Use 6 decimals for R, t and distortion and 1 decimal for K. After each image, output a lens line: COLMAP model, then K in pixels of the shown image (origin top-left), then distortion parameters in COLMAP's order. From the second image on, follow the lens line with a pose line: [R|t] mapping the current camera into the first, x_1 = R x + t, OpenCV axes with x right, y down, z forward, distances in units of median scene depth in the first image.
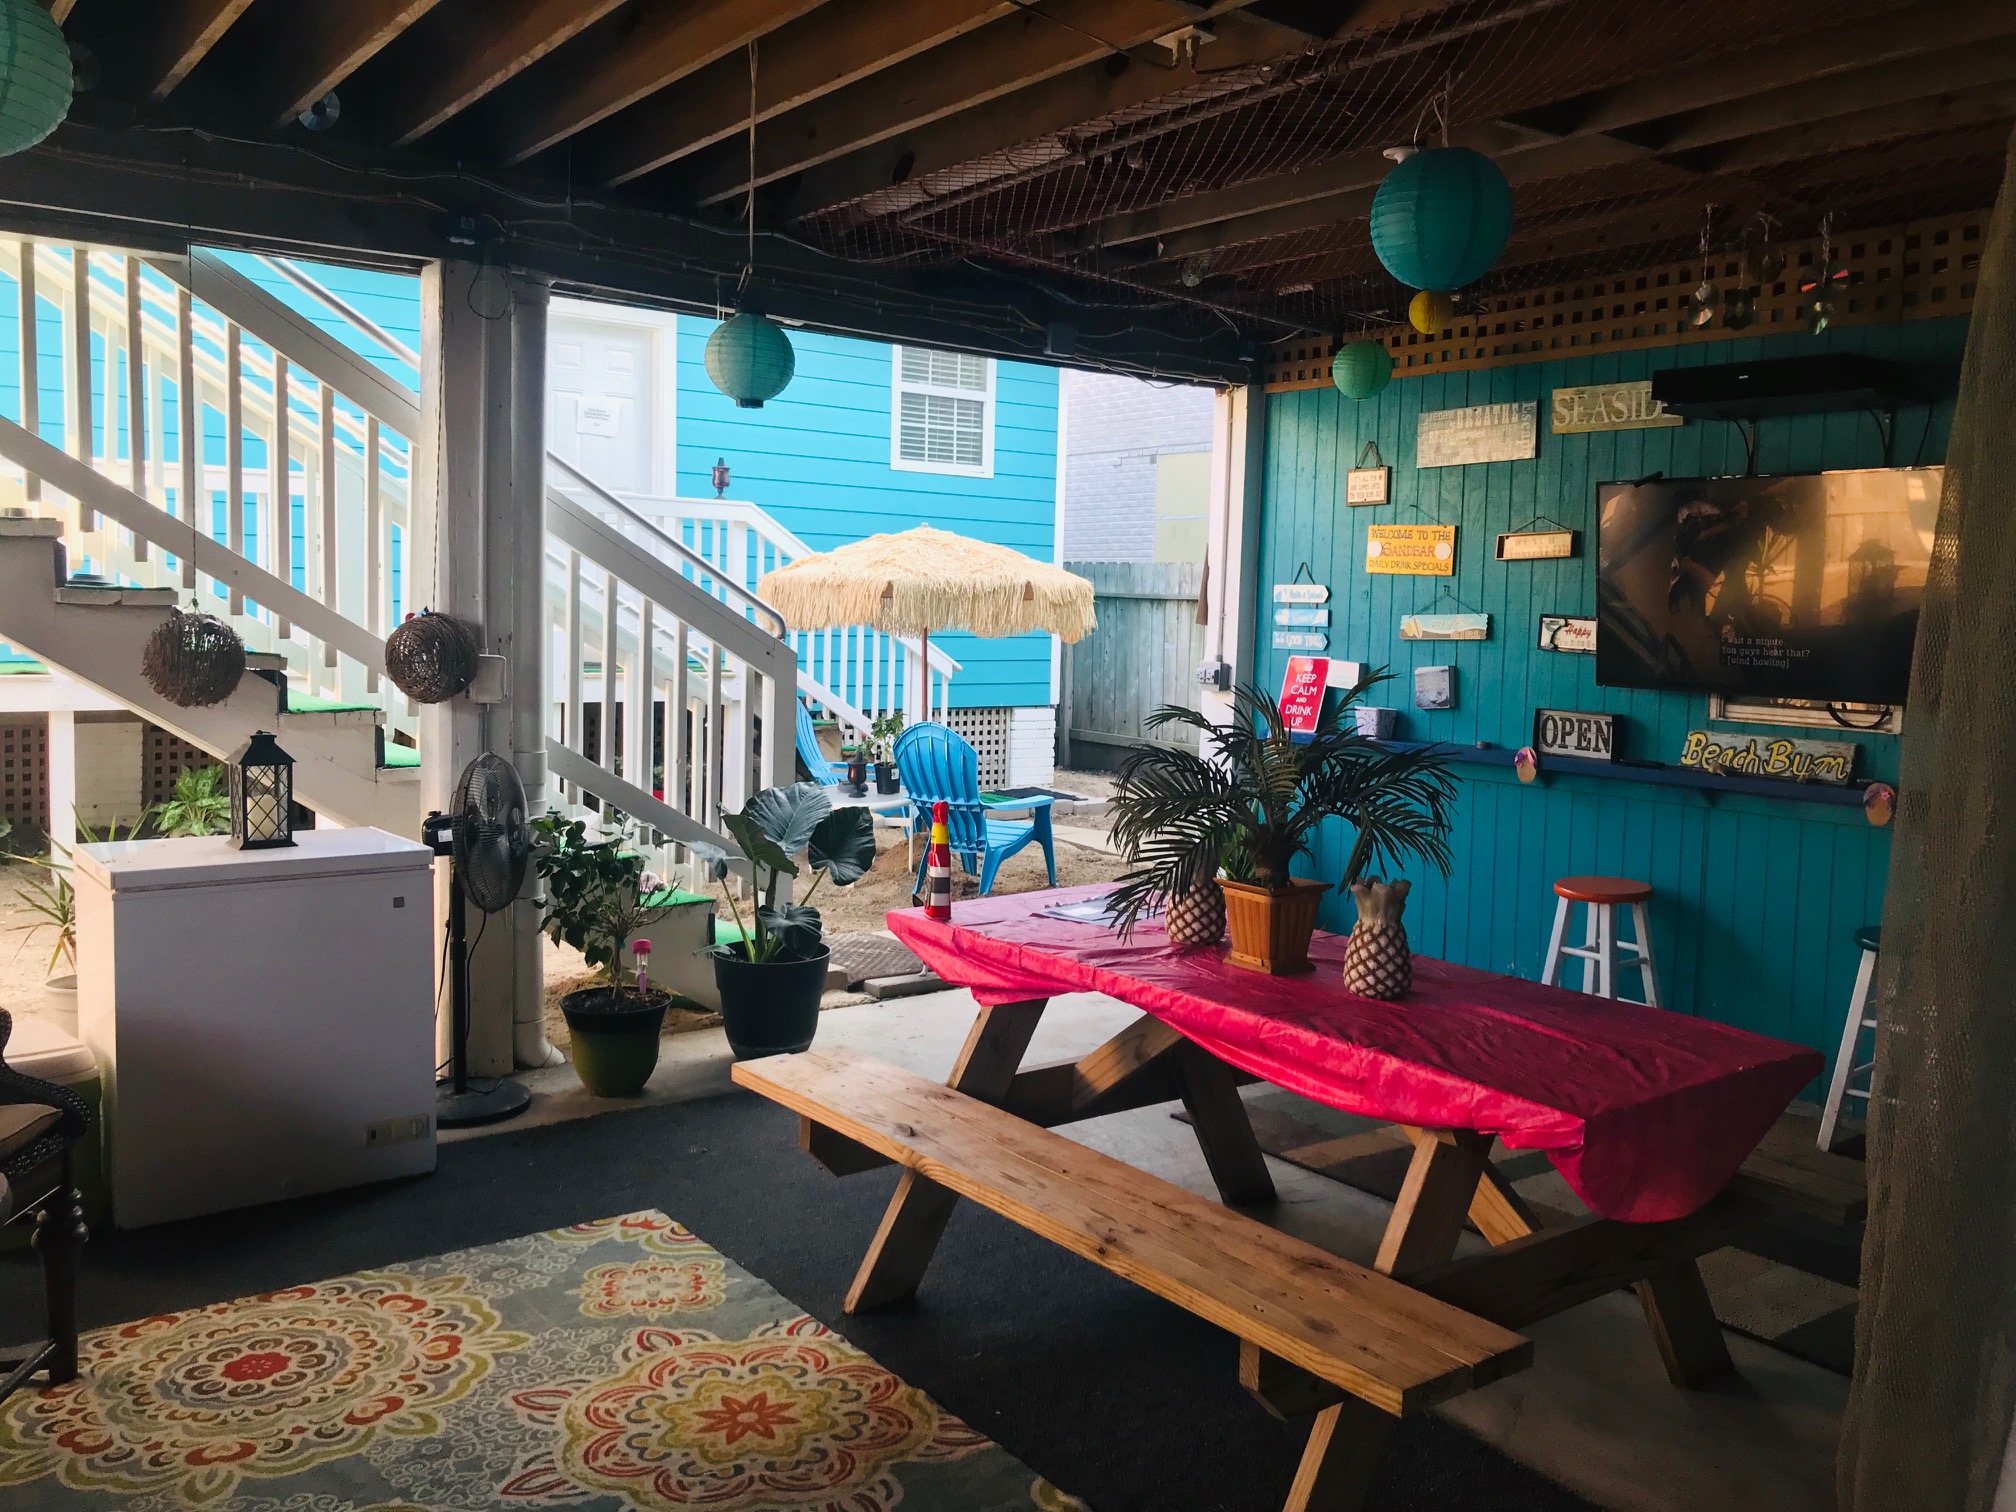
lens RADIAL K [[1645.2, 0, 1003.0], [0, 1645.2, 755.9], [0, 0, 1]] dist [-0.003043, -0.001184]
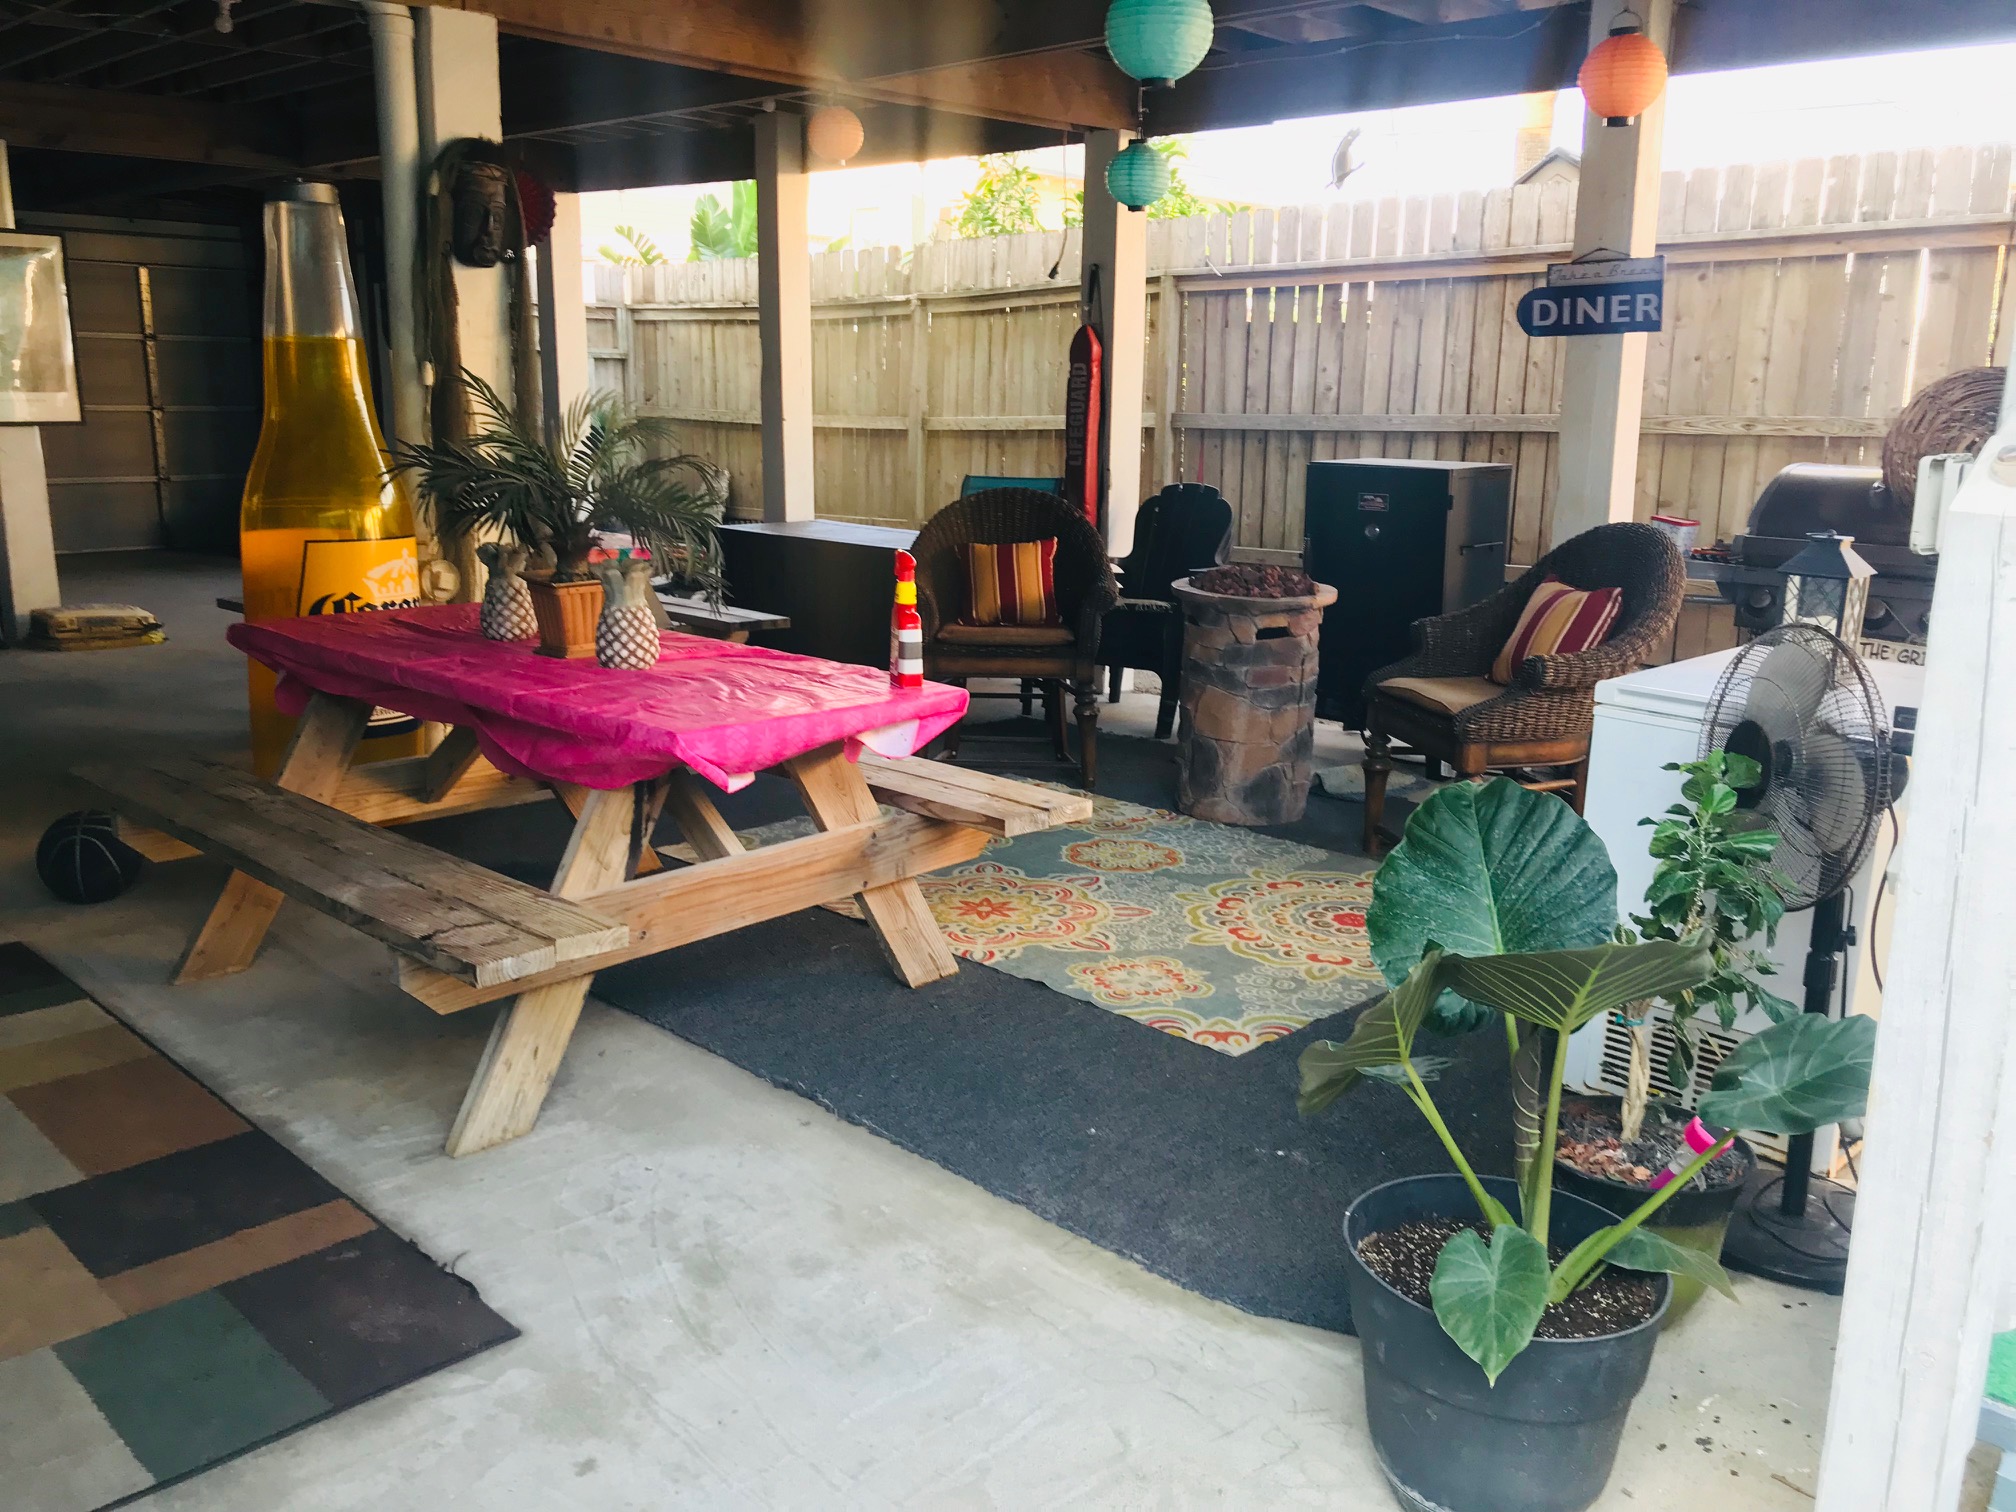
lens RADIAL K [[1645.2, 0, 1006.0], [0, 1645.2, 753.2], [0, 0, 1]] dist [-0.003043, -0.001184]
pose [[-0.988295, -0.006491, -0.152418, 0.039892], [-0.051723, 0.954177, 0.294738, -0.128743], [0.143521, 0.299172, -0.943344, 1.822852]]
